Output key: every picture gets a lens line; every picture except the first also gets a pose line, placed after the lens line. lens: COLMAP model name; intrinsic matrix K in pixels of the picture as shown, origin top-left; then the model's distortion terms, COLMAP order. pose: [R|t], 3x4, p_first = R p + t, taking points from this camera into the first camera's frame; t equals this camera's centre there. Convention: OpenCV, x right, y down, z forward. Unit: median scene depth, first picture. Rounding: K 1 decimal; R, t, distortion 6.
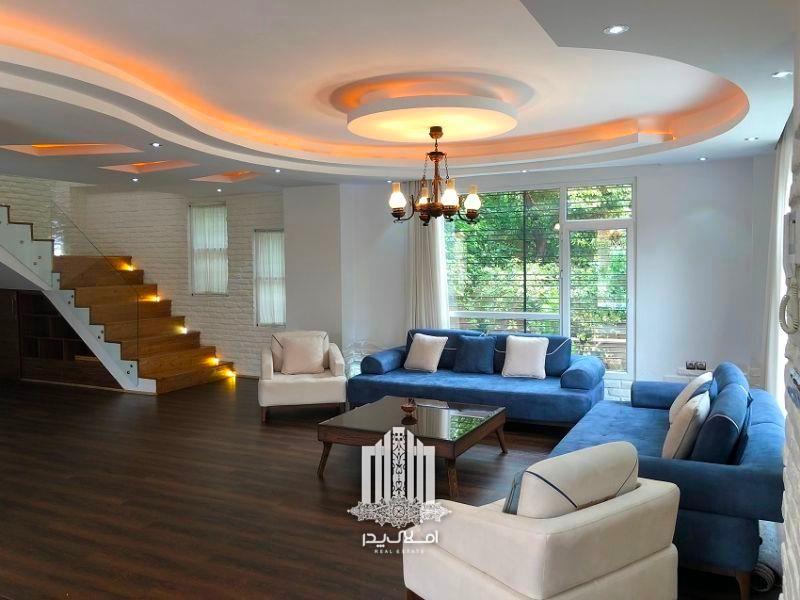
lens RADIAL K [[658.1, 0, 398.4], [0, 658.1, 302.1], [0, 0, 1]] dist [0.025222, -0.024171]
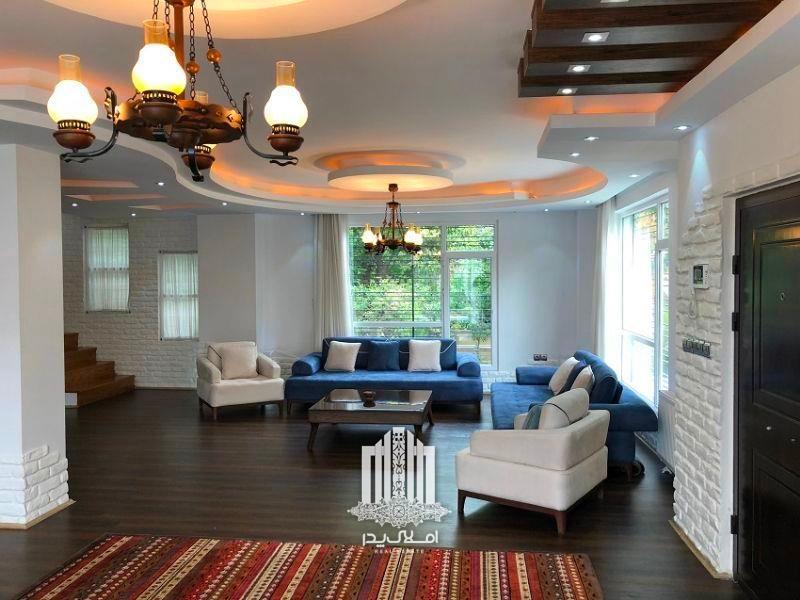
lens RADIAL K [[658.1, 0, 400.6], [0, 658.1, 300.5], [0, 0, 1]] dist [0.025222, -0.024171]
pose [[0.941648, -0.008473, 0.336493, -0.268351], [0.017374, 0.999574, -0.023449, 0.004291], [-0.336151, 0.027927, 0.941394, -0.189509]]
